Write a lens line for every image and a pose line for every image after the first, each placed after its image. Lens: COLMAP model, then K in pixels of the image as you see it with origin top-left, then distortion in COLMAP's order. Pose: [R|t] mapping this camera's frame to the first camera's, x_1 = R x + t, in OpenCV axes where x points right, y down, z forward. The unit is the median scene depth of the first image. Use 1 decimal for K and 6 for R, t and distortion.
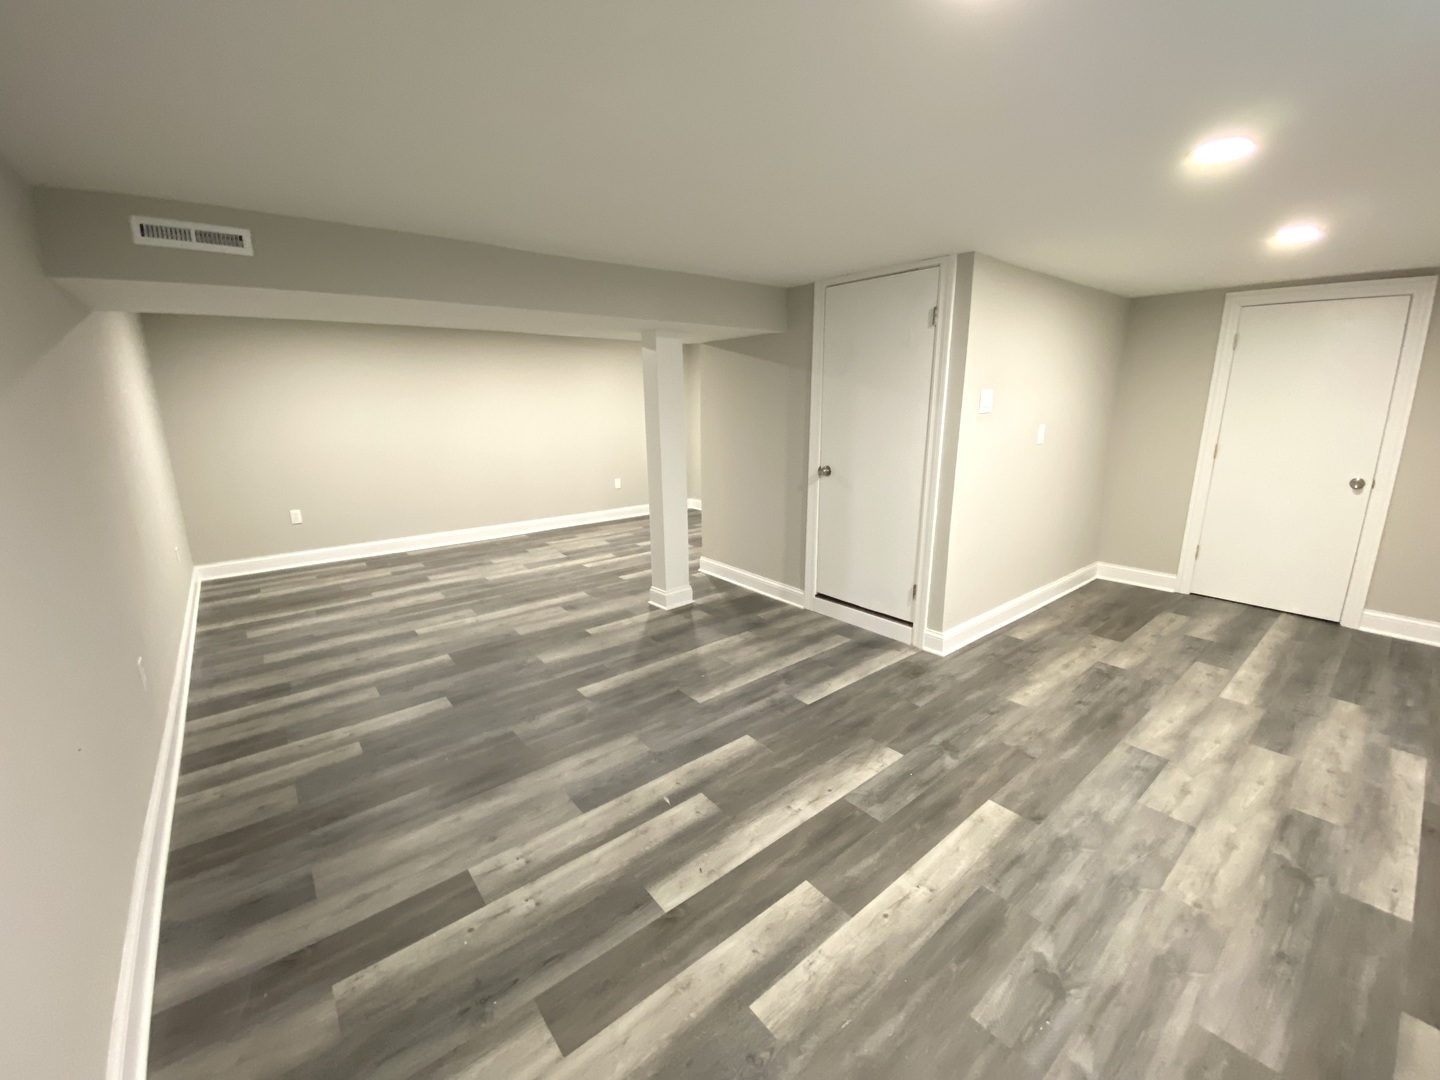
lens RADIAL K [[581.9, 0, 713.9], [0, 581.9, 539.1], [0, 0, 1]] dist [0.023308, -0.019727]
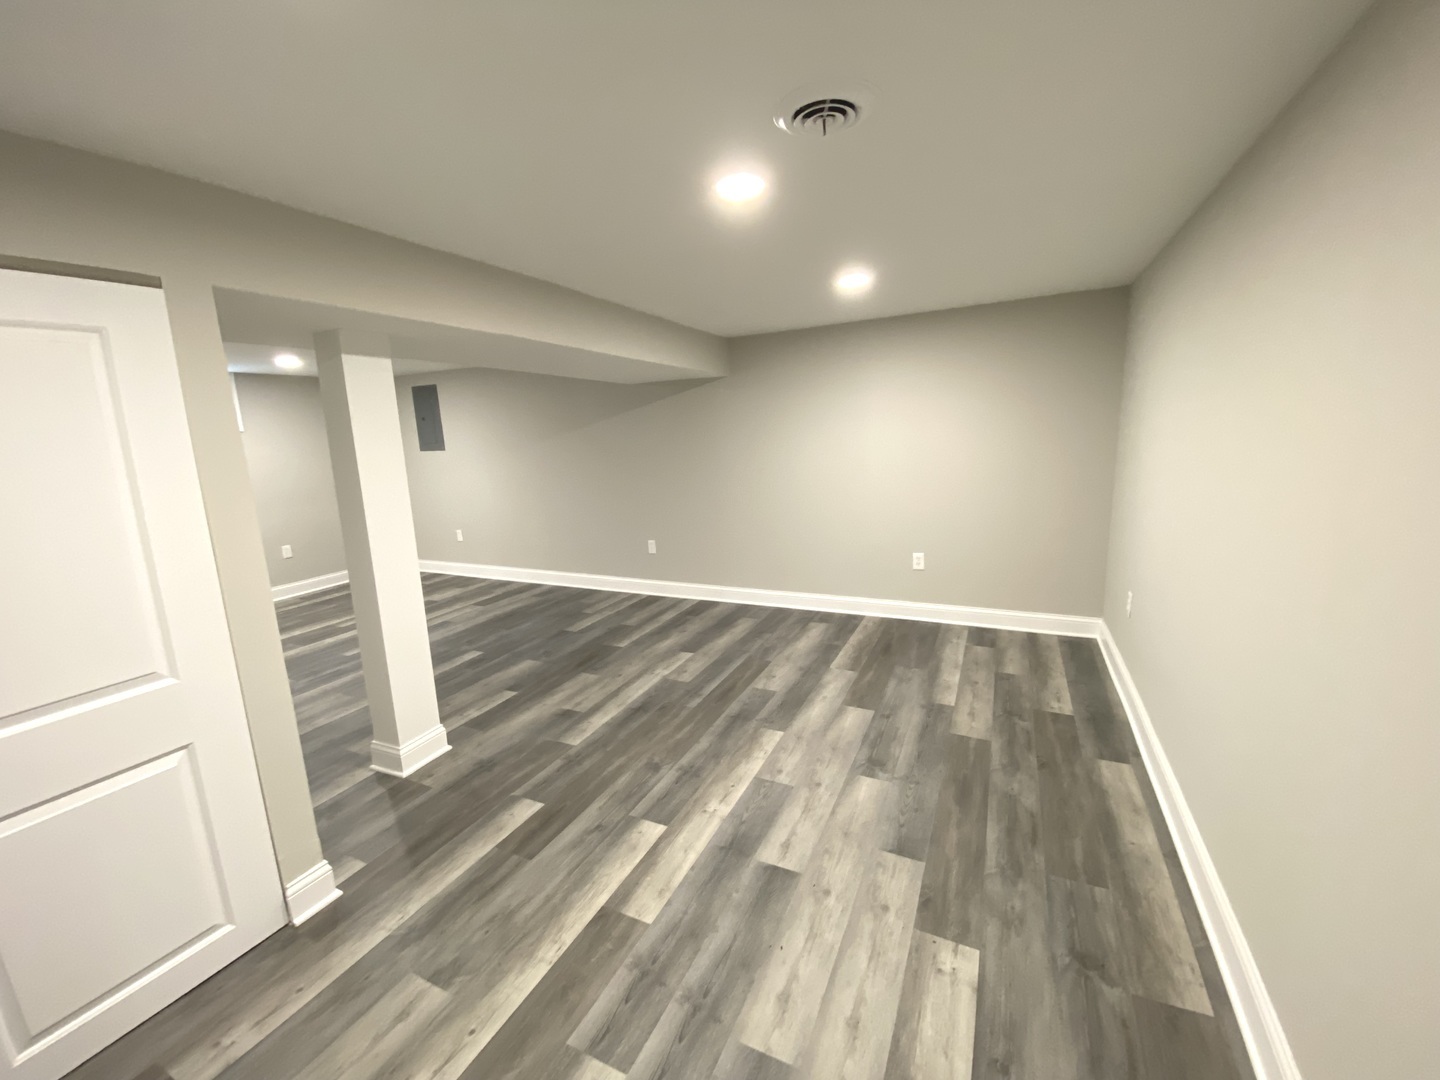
lens RADIAL K [[583.5, 0, 709.9], [0, 583.5, 537.7], [0, 0, 1]] dist [0.017528, -0.019141]
pose [[-0.908572, 0.132234, -0.396245, -0.172016], [-0.036076, 0.920191, 0.389805, -0.448052], [0.416167, 0.368460, -0.831290, 1.876905]]
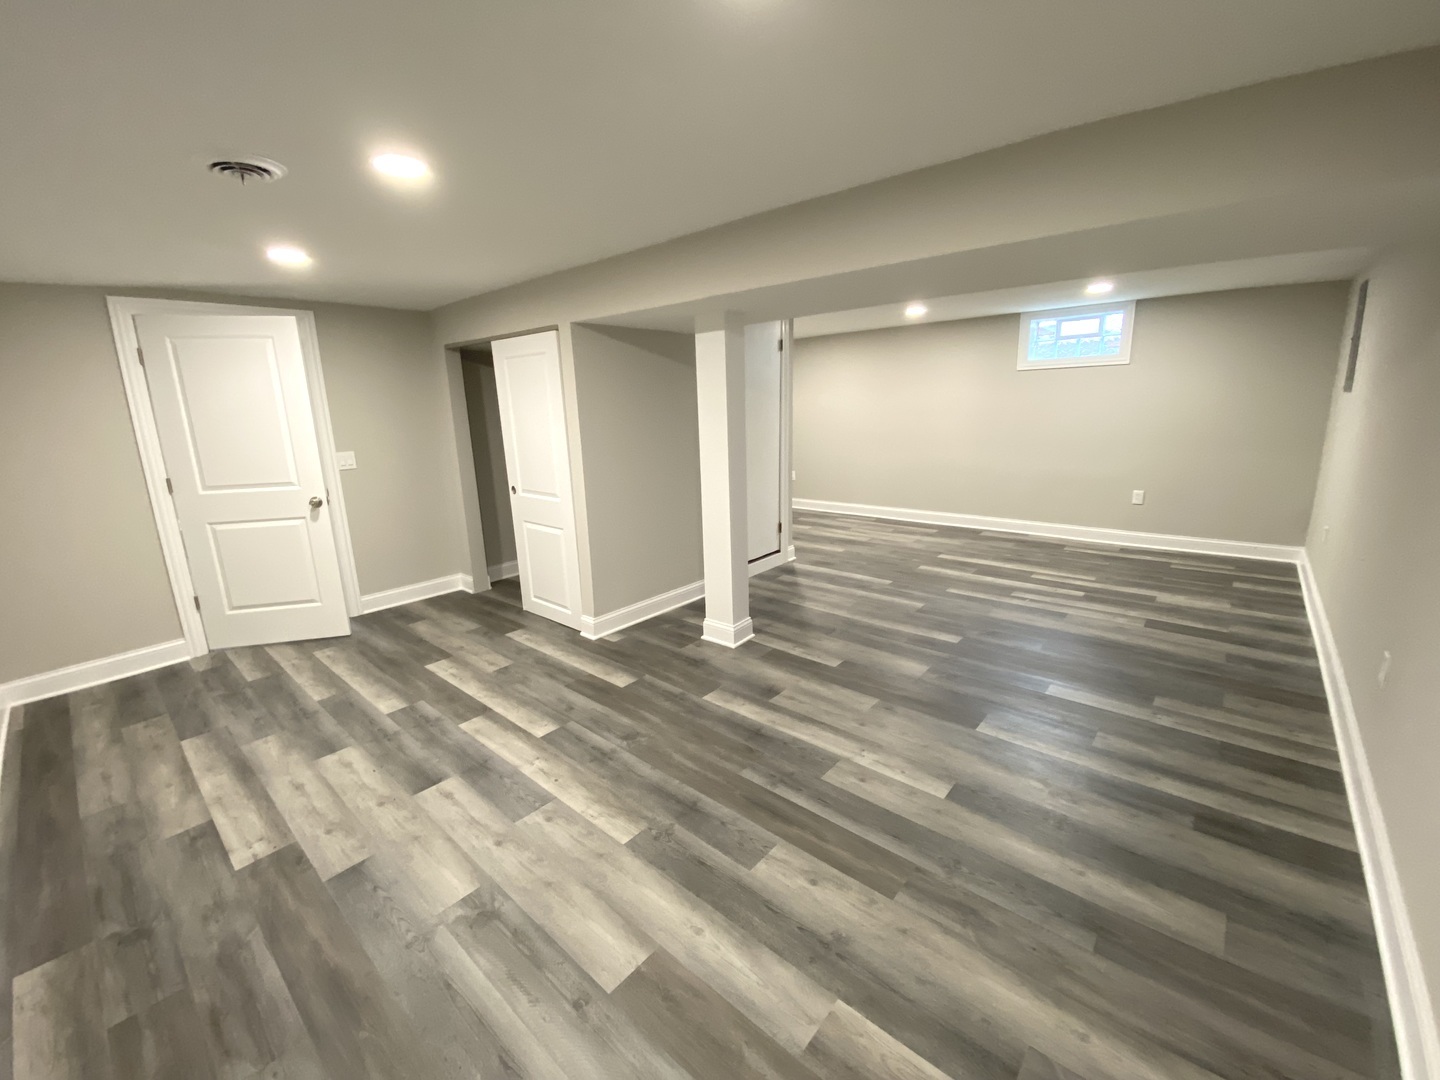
lens RADIAL K [[581.9, 0, 713.9], [0, 581.9, 539.1], [0, 0, 1]] dist [0.023308, -0.019727]
pose [[-0.166518, -0.216474, 0.961983, -1.013093], [0.265452, 0.929744, 0.255169, -0.291583], [-0.949635, 0.297851, -0.097356, 1.255652]]
